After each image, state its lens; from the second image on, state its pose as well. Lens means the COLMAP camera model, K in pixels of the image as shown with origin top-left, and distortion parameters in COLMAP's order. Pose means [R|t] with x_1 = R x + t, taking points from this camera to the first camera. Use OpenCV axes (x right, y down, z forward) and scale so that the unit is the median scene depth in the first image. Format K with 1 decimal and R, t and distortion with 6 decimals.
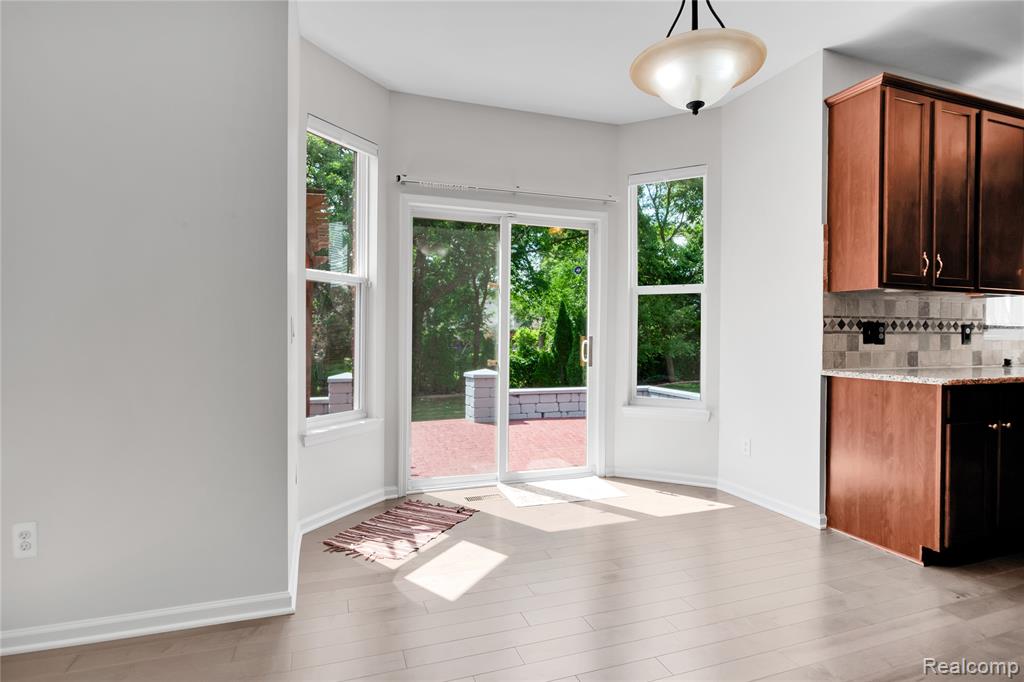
lens RADIAL K [[534.1, 0, 513.4], [0, 534.1, 337.5], [0, 0, 1]] dist [-0.001793, -0.000327]
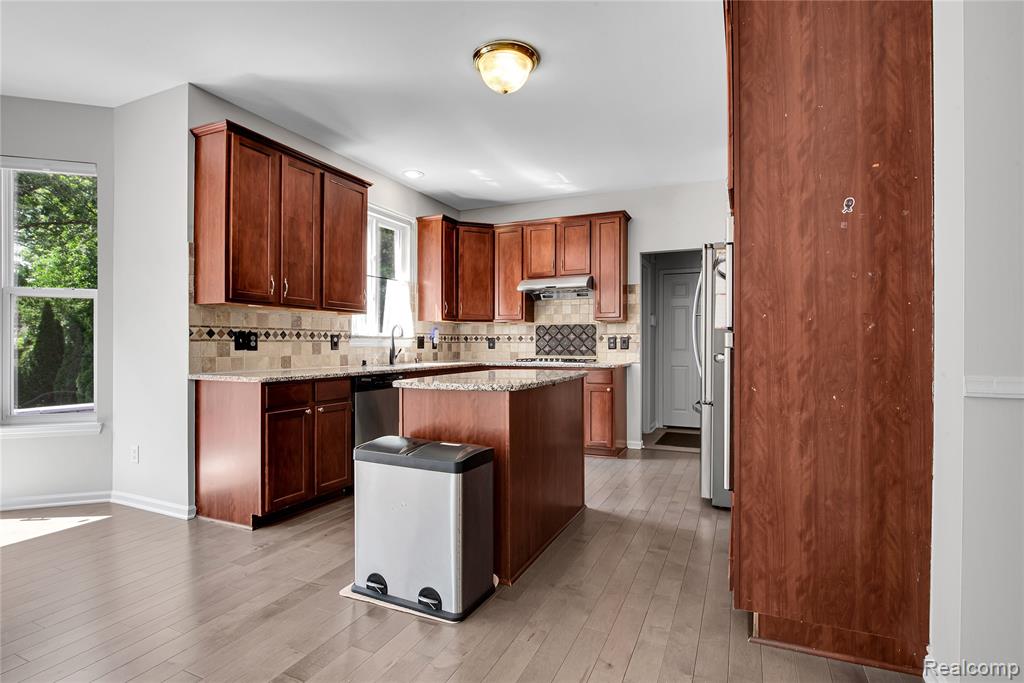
lens RADIAL K [[513.2, 0, 508.5], [0, 513.2, 346.4], [0, 0, 1]] dist [-0.002509, -0.000645]
pose [[0.701258, -0.005810, 0.712884, 0.285898], [0.005912, 0.999980, 0.002335, 0.004273], [-0.712883, 0.002577, 0.701278, -0.208422]]
